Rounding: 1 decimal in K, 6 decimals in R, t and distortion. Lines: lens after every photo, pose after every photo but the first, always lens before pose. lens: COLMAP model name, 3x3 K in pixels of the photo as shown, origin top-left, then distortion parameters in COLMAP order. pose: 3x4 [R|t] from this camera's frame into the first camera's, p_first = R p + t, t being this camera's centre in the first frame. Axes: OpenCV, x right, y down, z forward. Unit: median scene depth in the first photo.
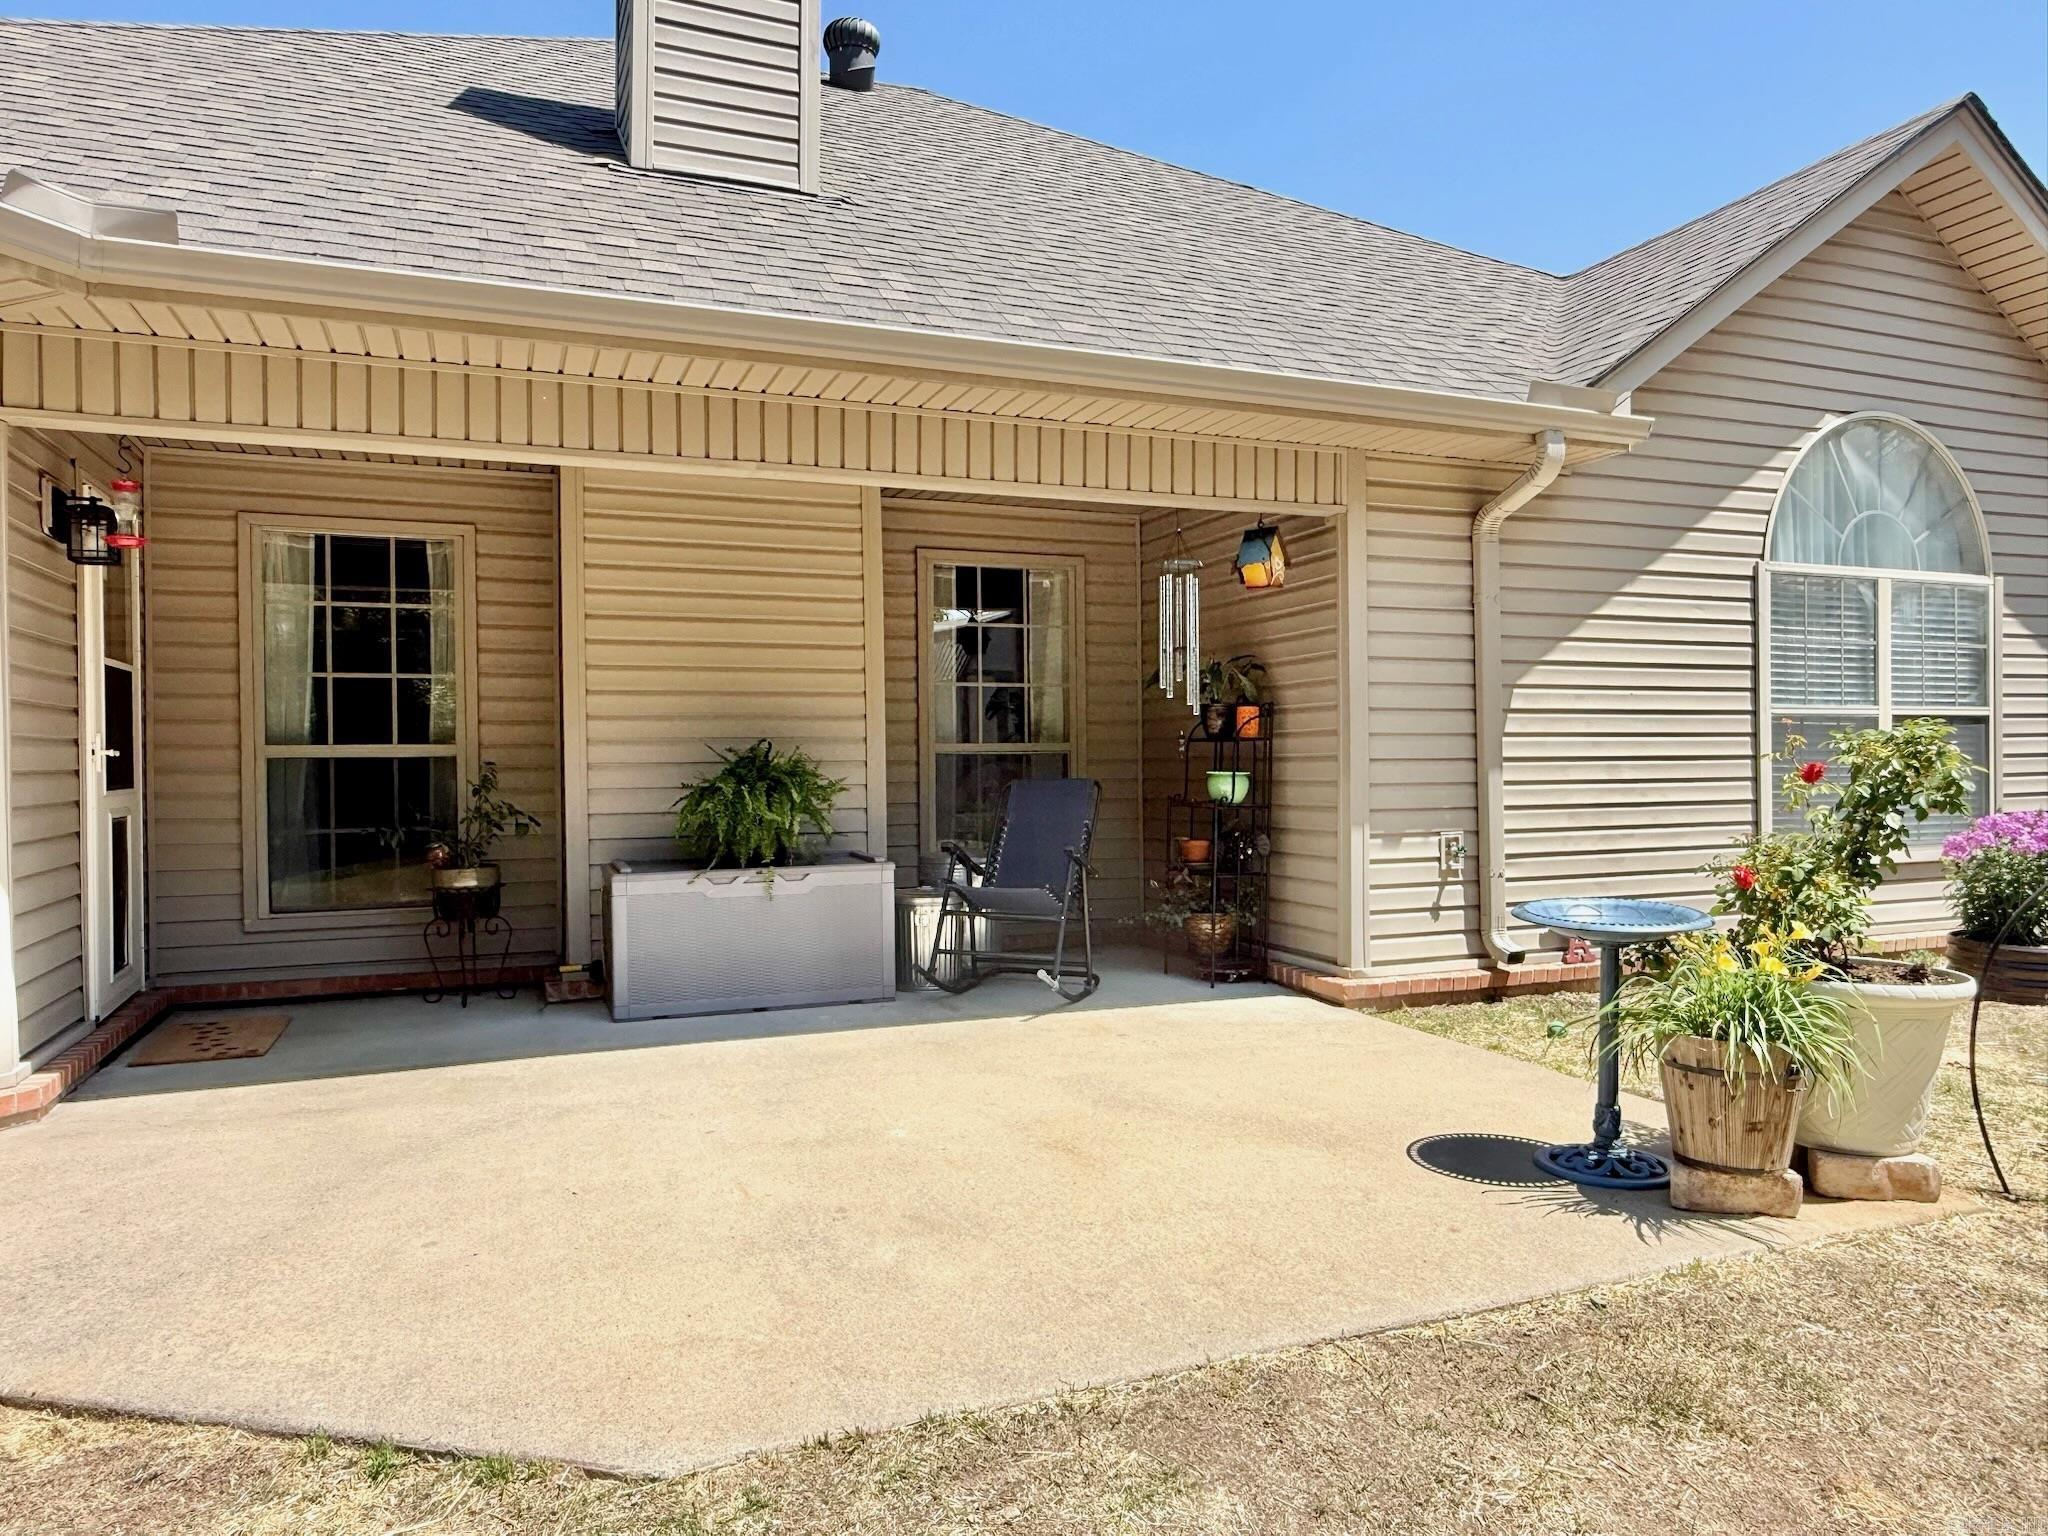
lens RADIAL K [[1342.7, 0, 1021.4], [0, 1342.7, 766.2], [0, 0, 1]] dist [0.000060, 0.001724]
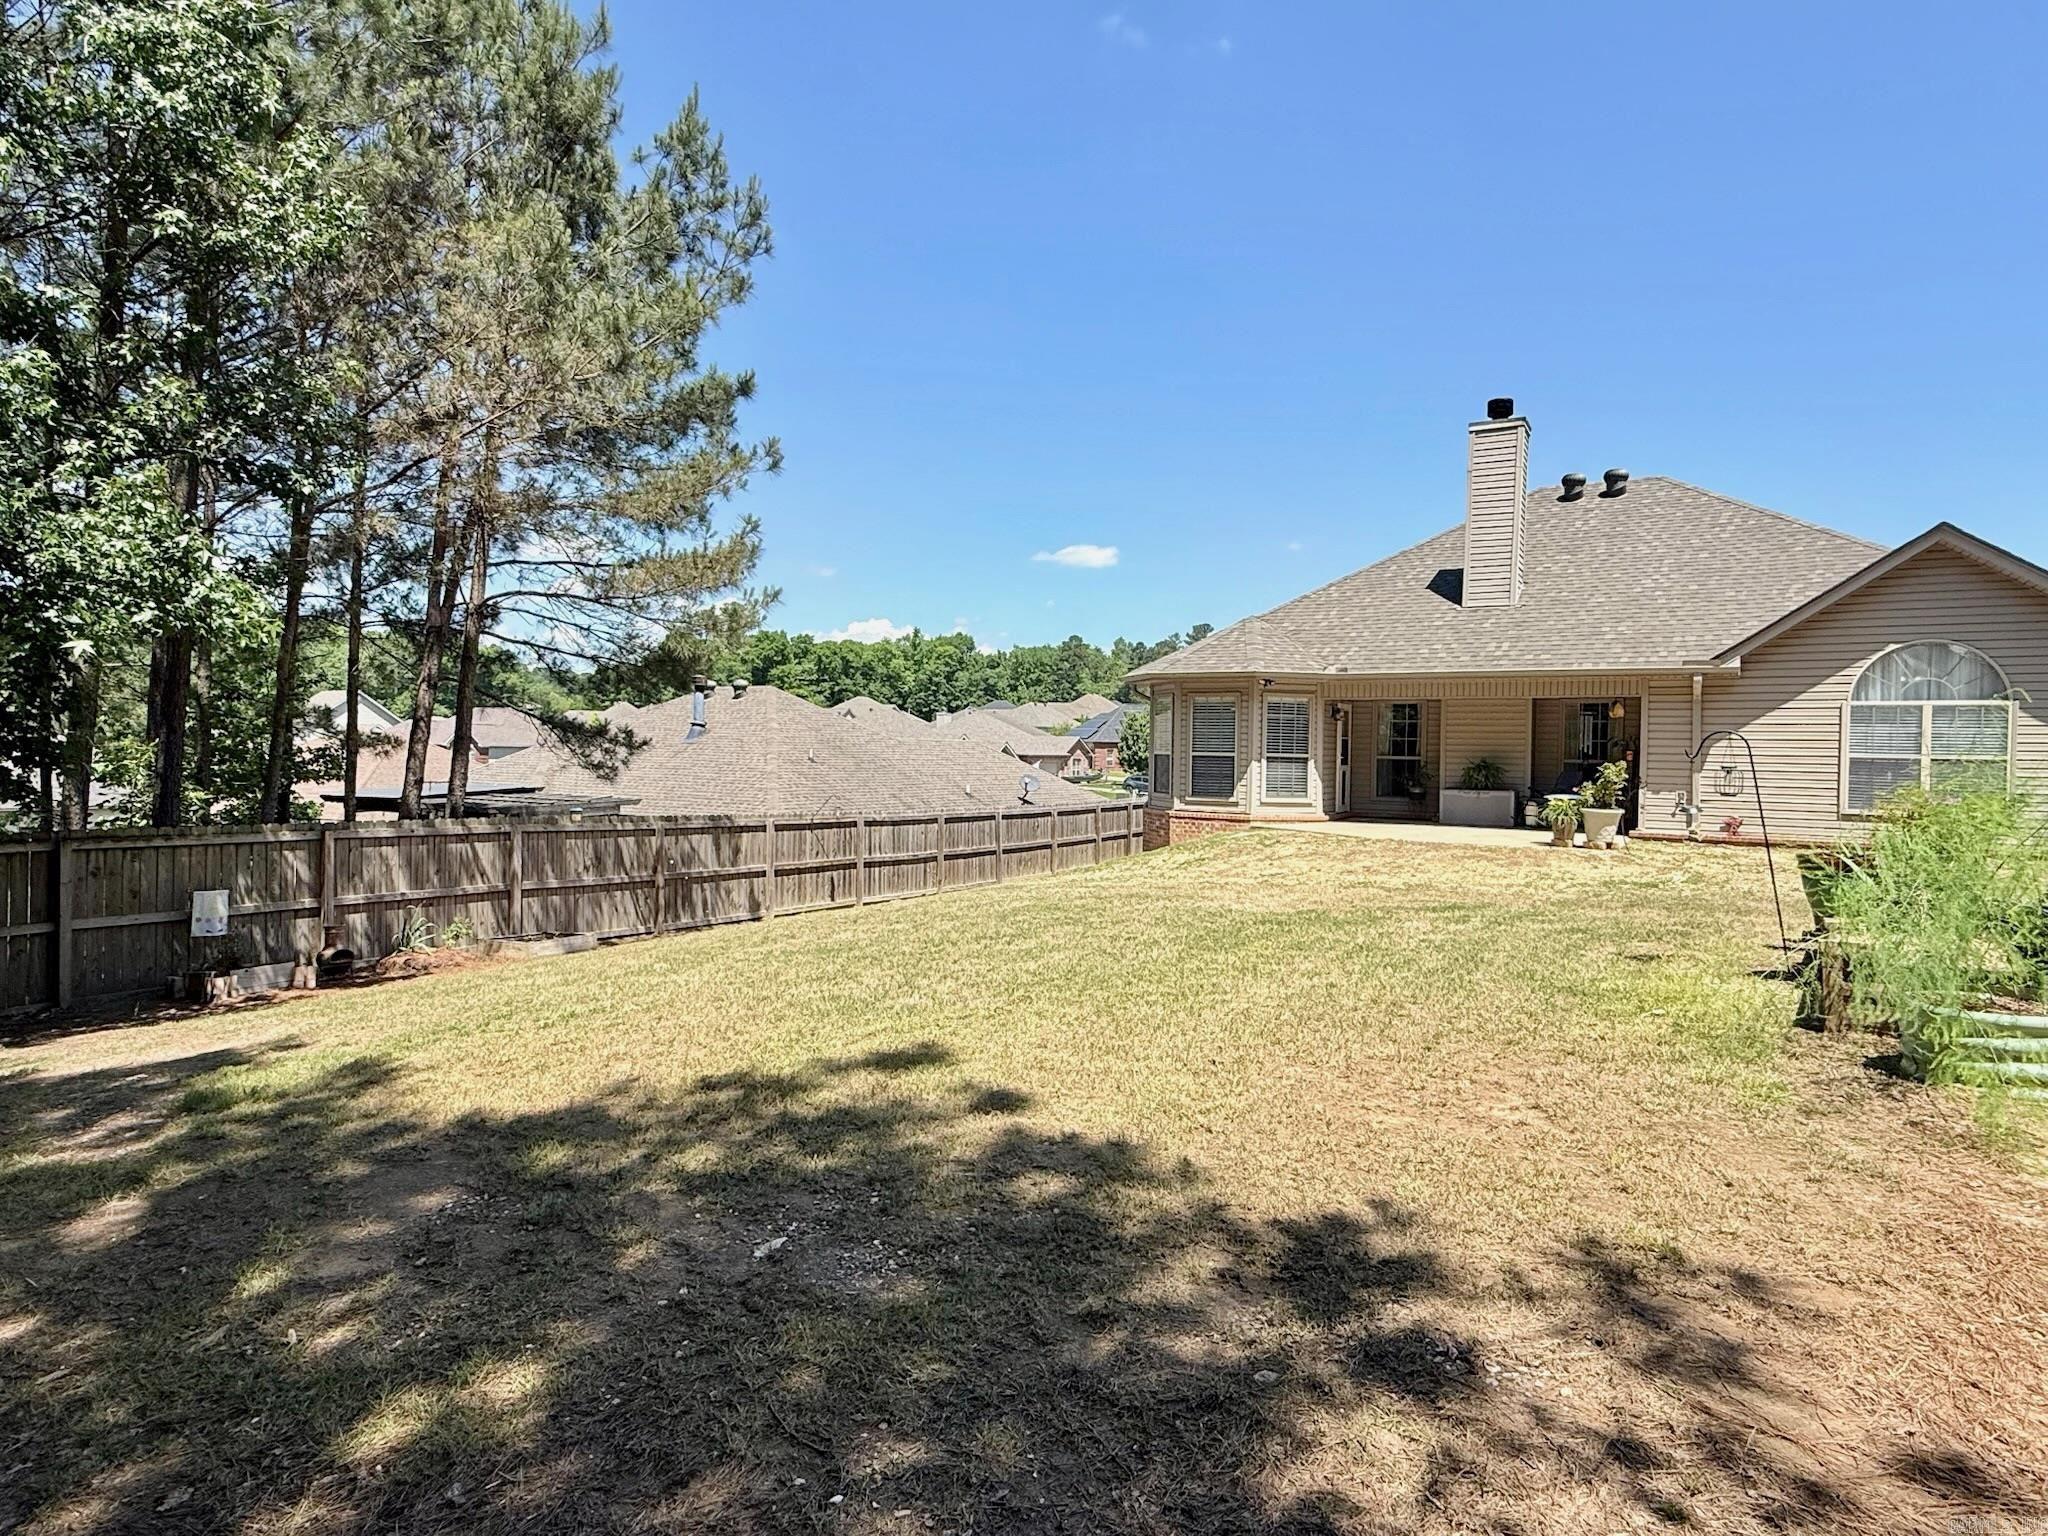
lens RADIAL K [[1147.3, 0, 1021.6], [0, 1147.3, 760.9], [0, 0, 1]] dist [0.000017, 0.000461]
pose [[0.595065, 0.028928, -0.803157, 1.665868], [-0.027249, 0.999504, 0.015811, -0.026375], [0.803215, 0.012477, 0.595558, -2.033152]]
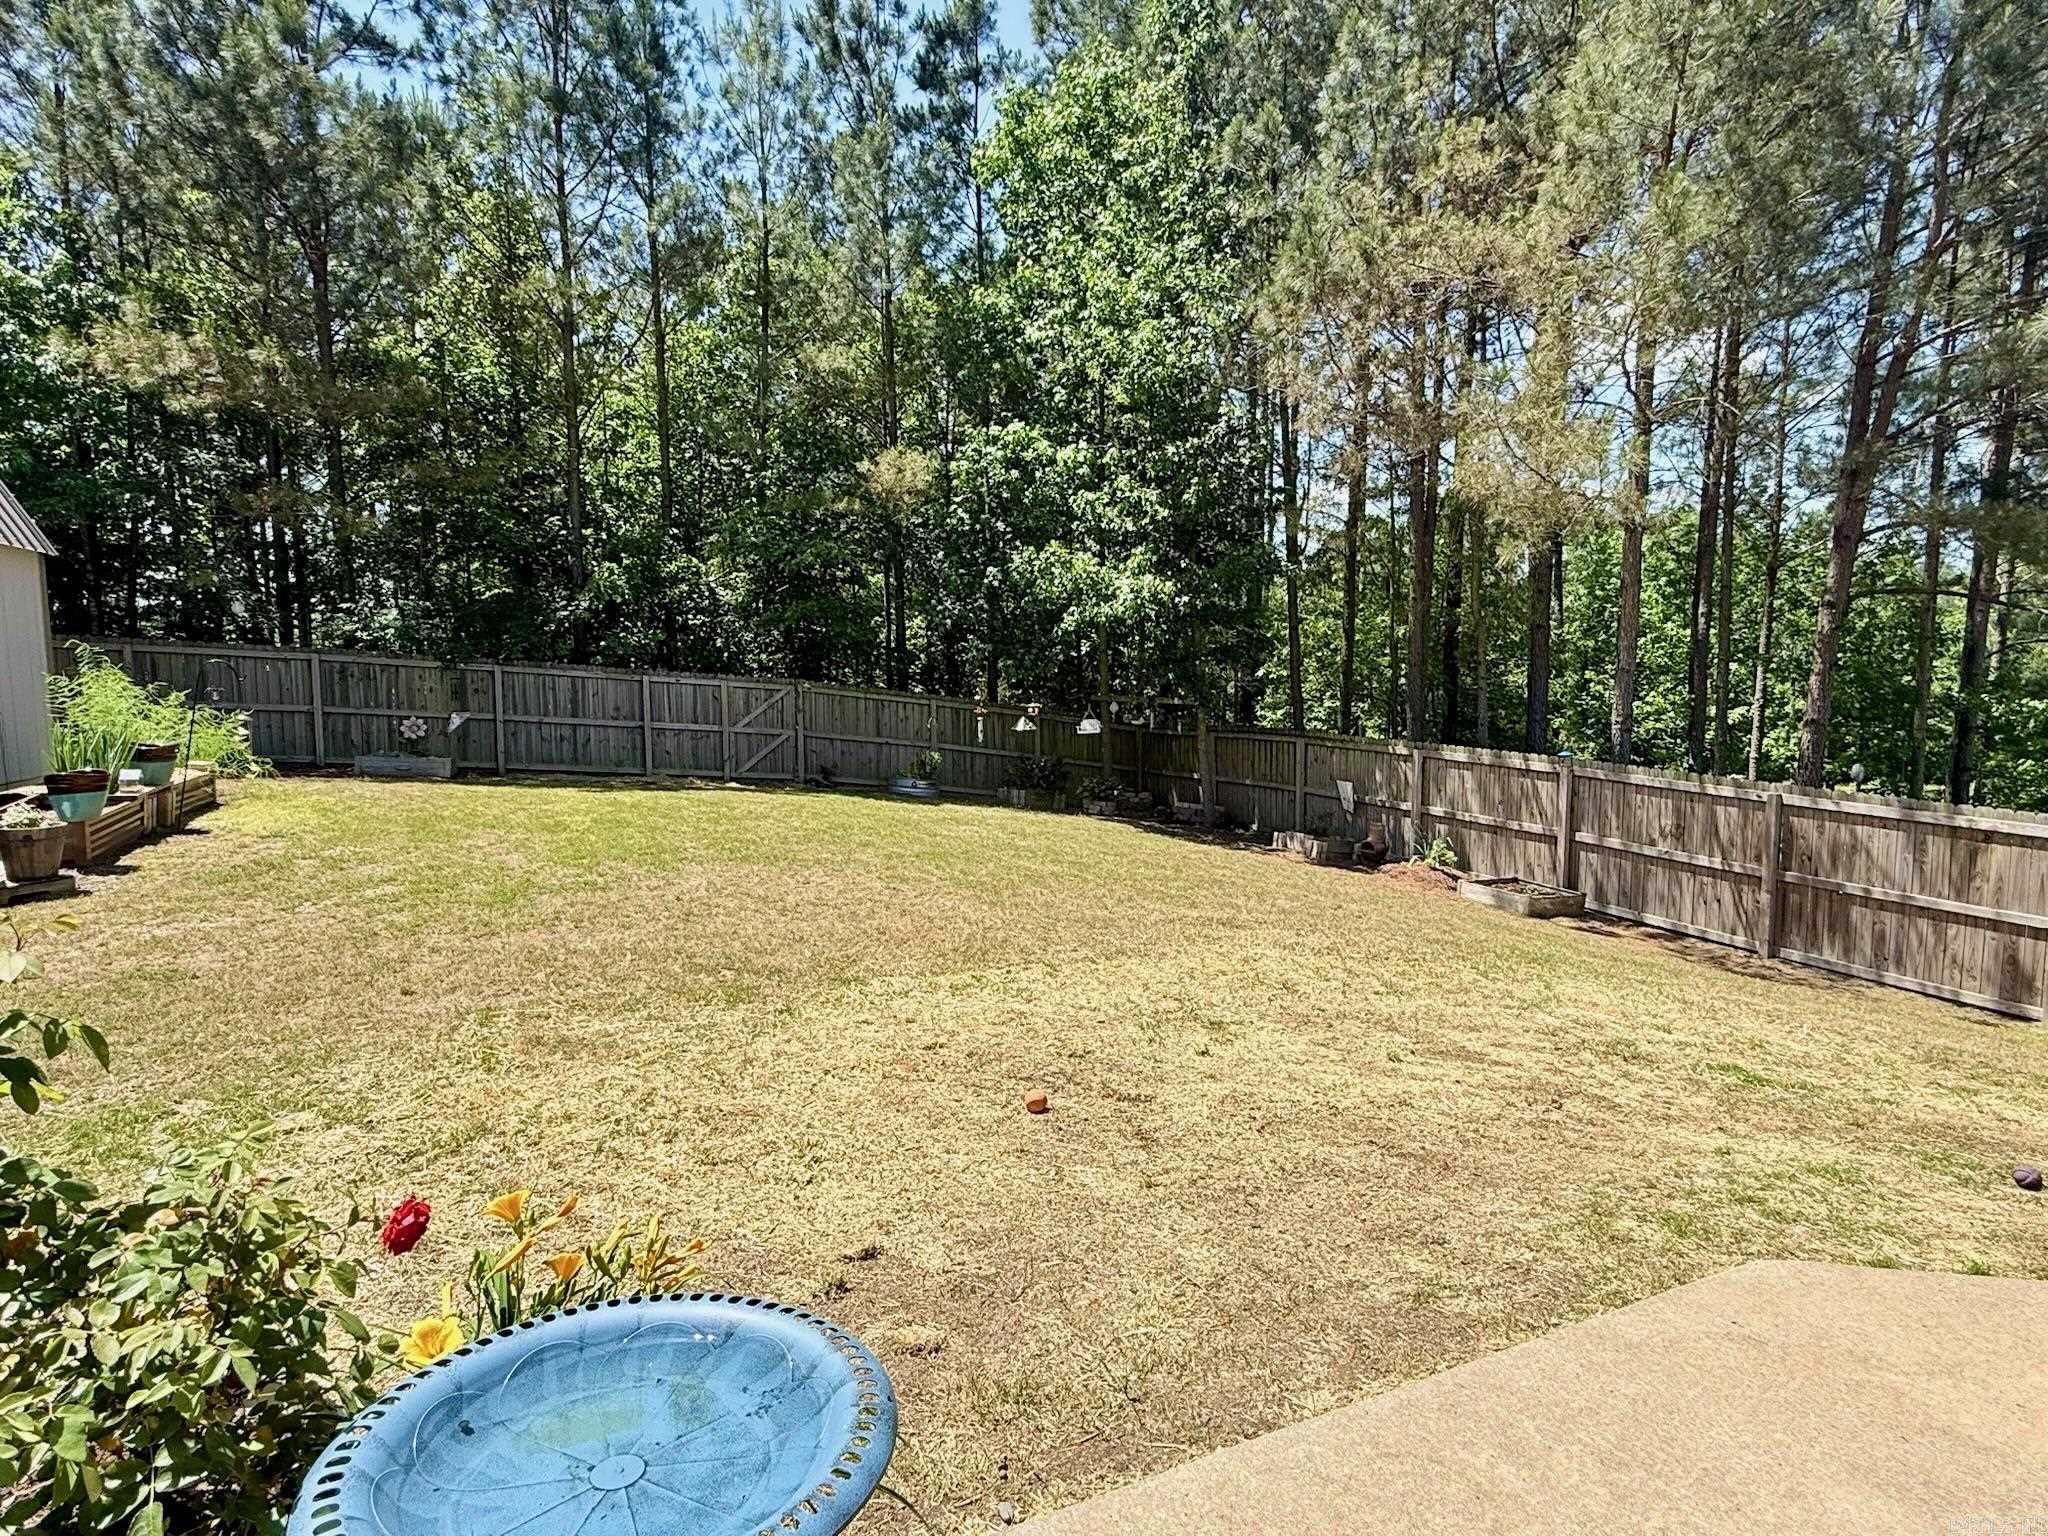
lens RADIAL K [[1147.3, 0, 1023.3], [0, 1147.3, 755.5], [0, 0, 1]] dist [0.000017, 0.000461]
pose [[-0.998764, 0.016802, -0.046788, 0.201136], [0.012753, 0.996253, 0.085546, -0.048770], [0.048050, 0.084843, -0.995235, 0.760559]]
